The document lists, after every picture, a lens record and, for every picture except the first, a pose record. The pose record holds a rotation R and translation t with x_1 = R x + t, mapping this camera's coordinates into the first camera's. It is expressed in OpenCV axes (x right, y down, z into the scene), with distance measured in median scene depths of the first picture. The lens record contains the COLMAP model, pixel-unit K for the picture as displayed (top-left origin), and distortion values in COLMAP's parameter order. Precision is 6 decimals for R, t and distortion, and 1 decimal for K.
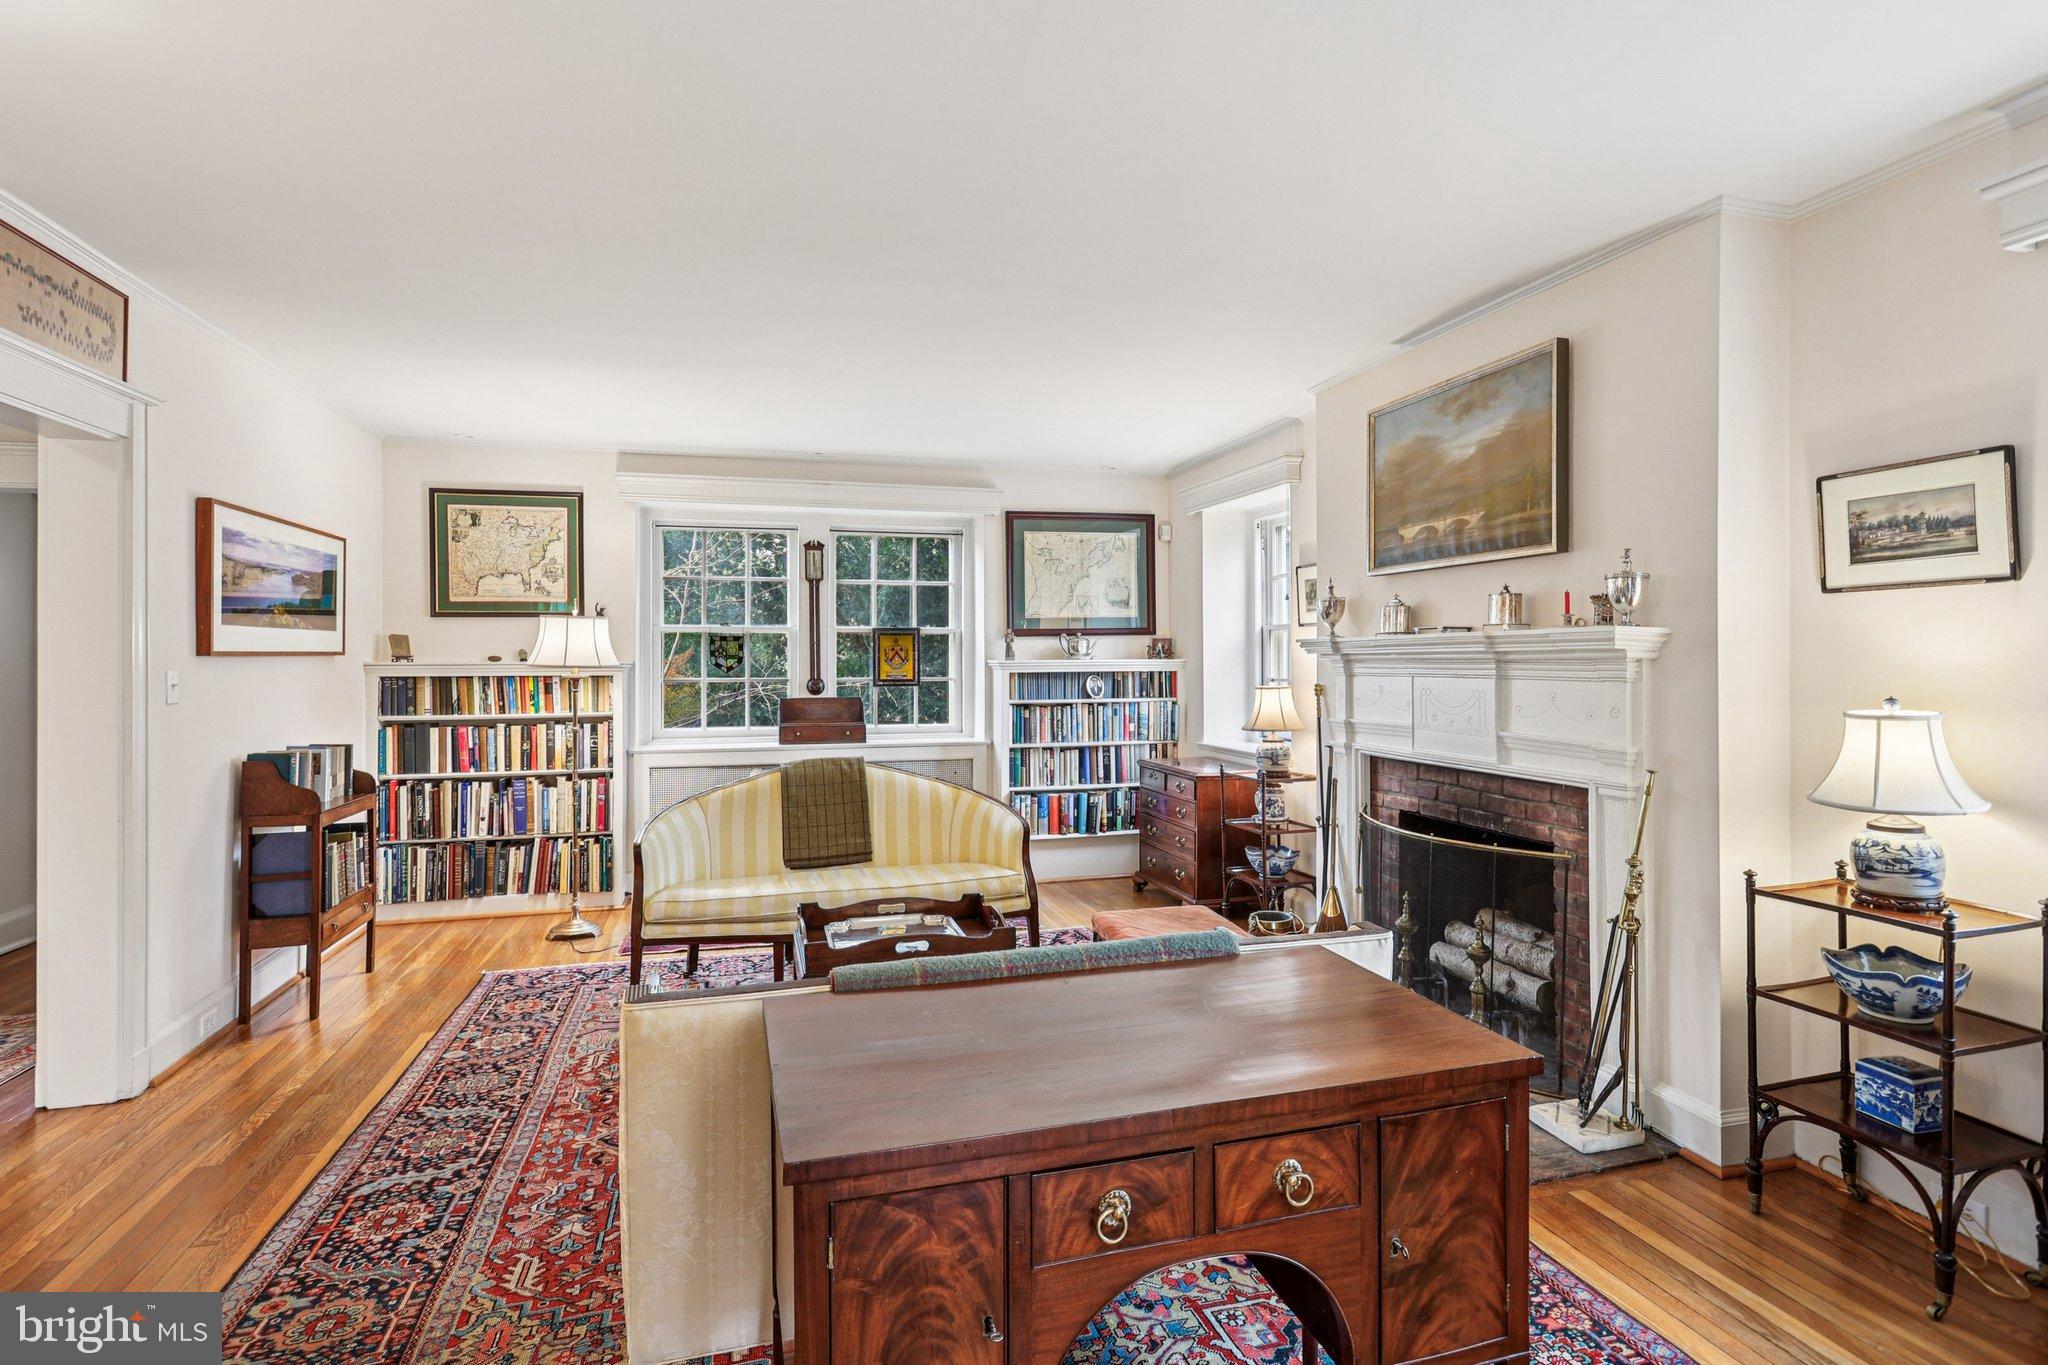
lens RADIAL K [[992.6, 0, 1010.8], [0, 992.6, 657.6], [0, 0, 1]] dist [-0.002928, -0.000195]
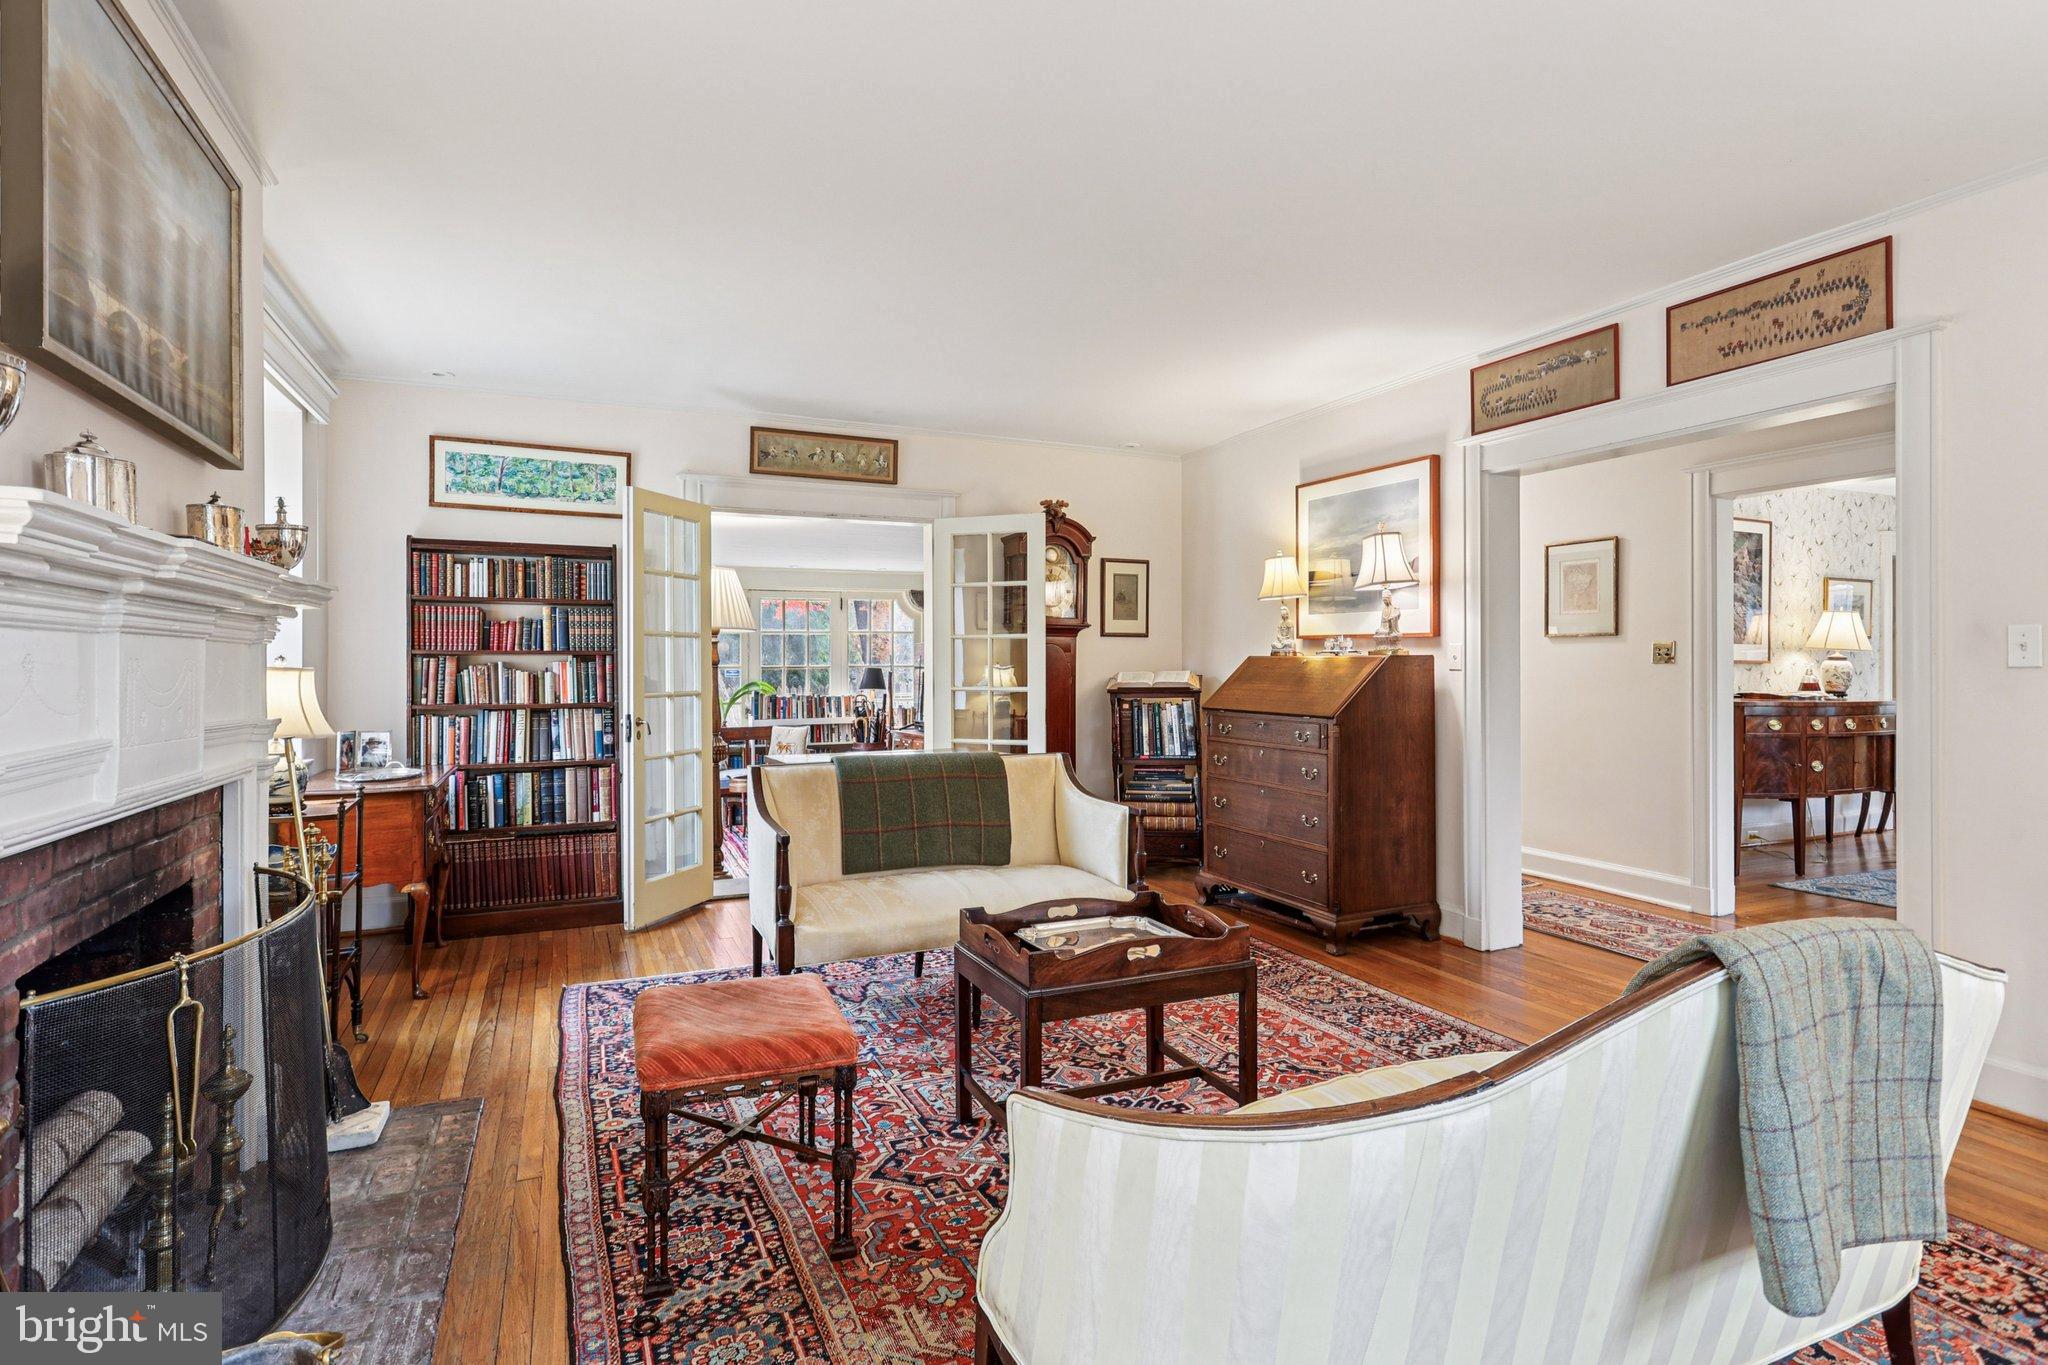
lens RADIAL K [[999.1, 0, 991.8], [0, 999.1, 662.6], [0, 0, 1]] dist [-0.021525, -0.000277]
pose [[-0.990687, 0.005392, -0.136052, 0.112812], [0.005727, 0.999981, -0.002073, 0.050443], [0.136038, -0.002833, -0.990700, 2.131837]]
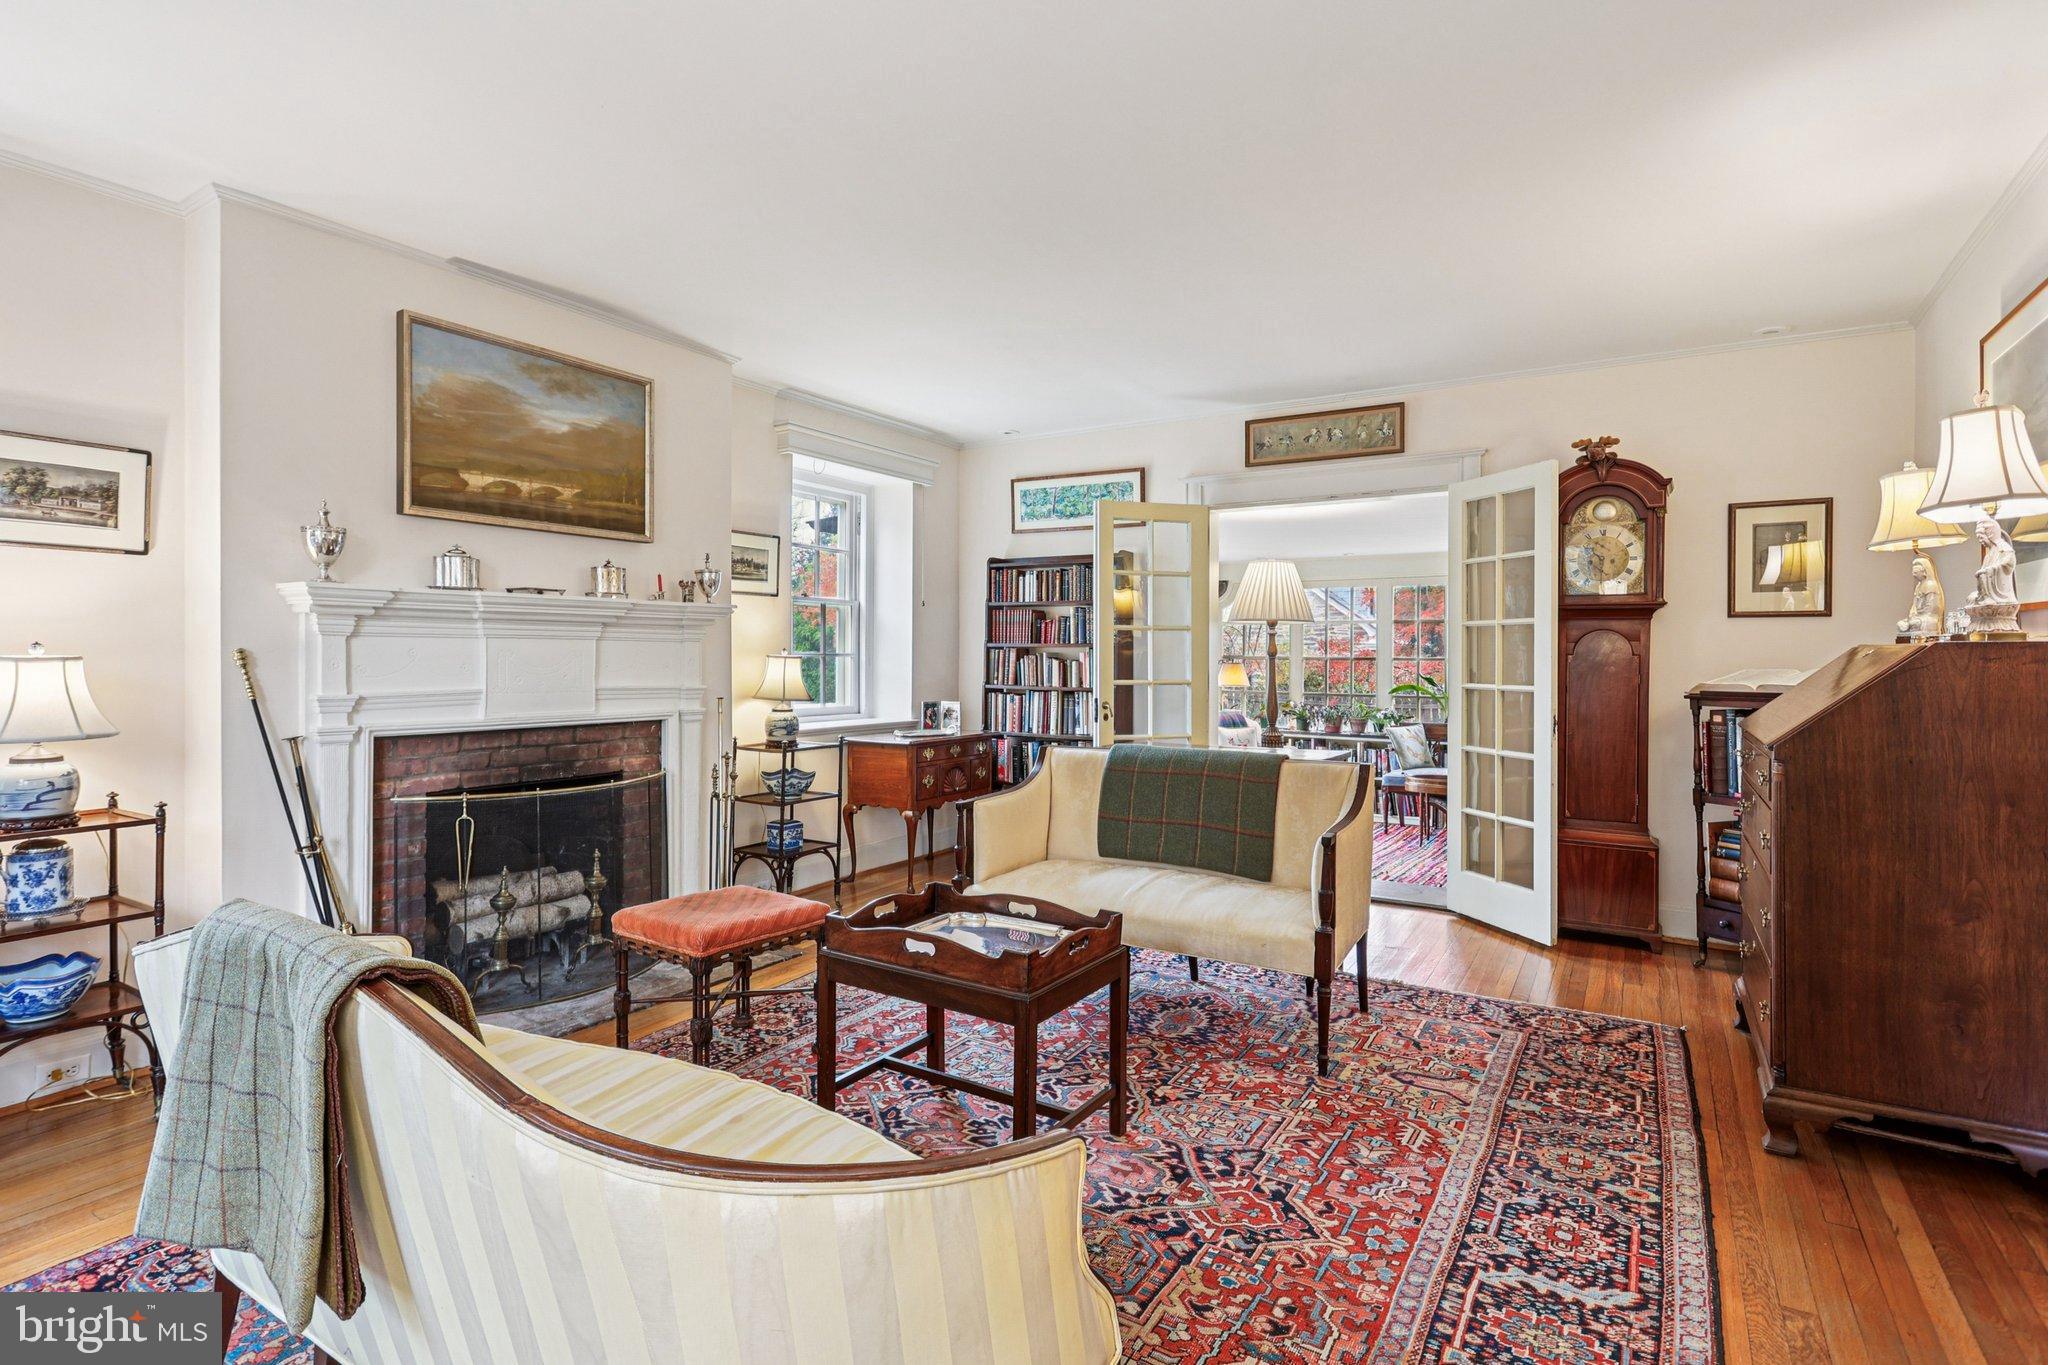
lens RADIAL K [[992.6, 0, 1010.8], [0, 992.6, 657.6], [0, 0, 1]] dist [-0.002928, -0.000195]
pose [[-0.669435, -0.000178, 0.742871, -0.871421], [-0.001725, 0.999998, -0.001315, 0.054335], [-0.742869, -0.002161, -0.669433, 1.788618]]
